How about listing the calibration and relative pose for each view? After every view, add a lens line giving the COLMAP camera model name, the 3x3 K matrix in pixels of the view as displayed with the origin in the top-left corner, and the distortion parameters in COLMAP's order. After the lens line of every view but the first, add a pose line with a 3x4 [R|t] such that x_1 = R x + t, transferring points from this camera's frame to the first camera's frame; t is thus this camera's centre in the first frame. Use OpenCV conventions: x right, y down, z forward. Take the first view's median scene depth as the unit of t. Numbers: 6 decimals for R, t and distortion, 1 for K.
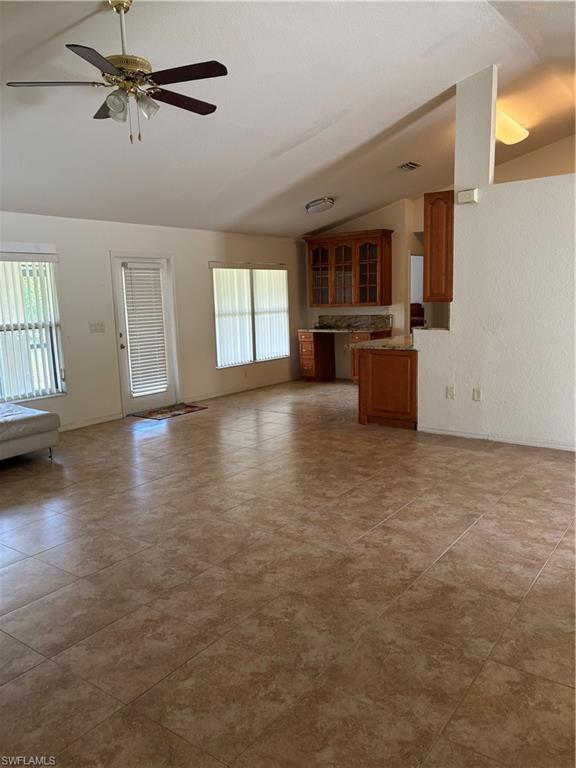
lens RADIAL K [[579.0, 0, 288.0], [0, 579.0, 384.0], [0, 0, 1]] dist [0.003833, -0.006591]
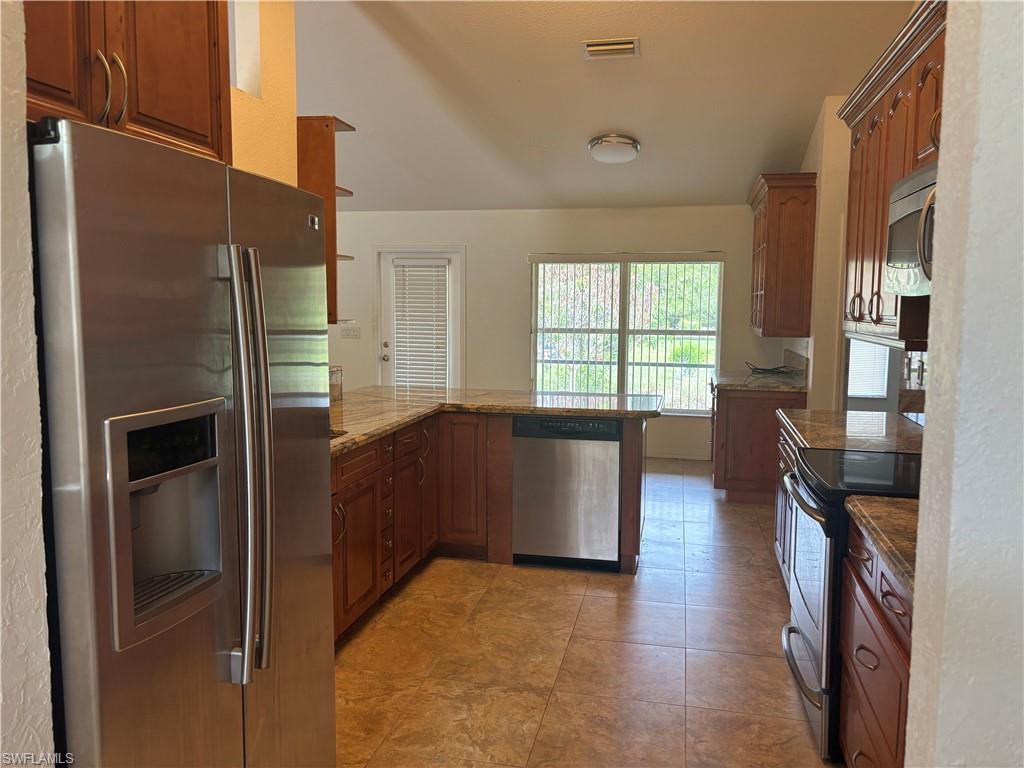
lens RADIAL K [[771.2, 0, 512.0], [0, 771.2, 384.0], [0, 0, 1]] dist [0.113242, 0.000428]
pose [[0.425371, 0.133147, -0.895171, 0.774894], [-0.160877, 0.984490, 0.069987, -0.130679], [0.890605, 0.114242, 0.440194, 0.644680]]
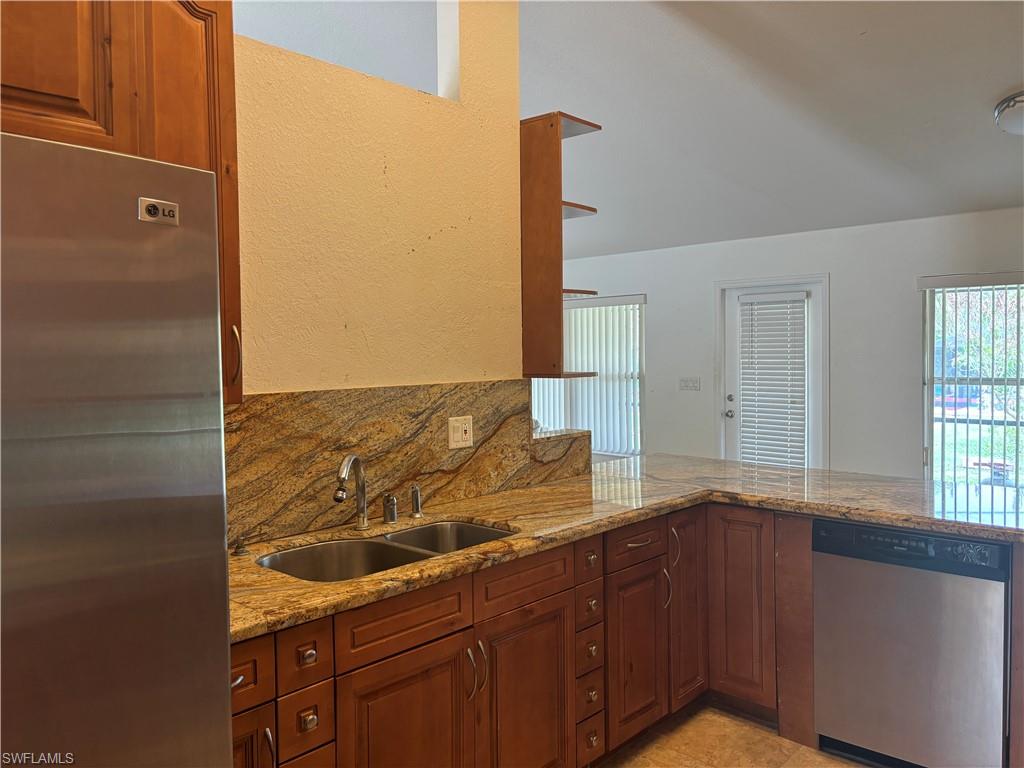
lens RADIAL K [[772.0, 0, 512.0], [0, 772.0, 384.0], [0, 0, 1]] dist [0.003833, -0.006591]
pose [[-0.095421, 0.079195, -0.992282, 0.640311], [-0.135041, 0.986585, 0.091726, -0.145137], [0.986235, 0.142752, -0.083446, 0.779673]]
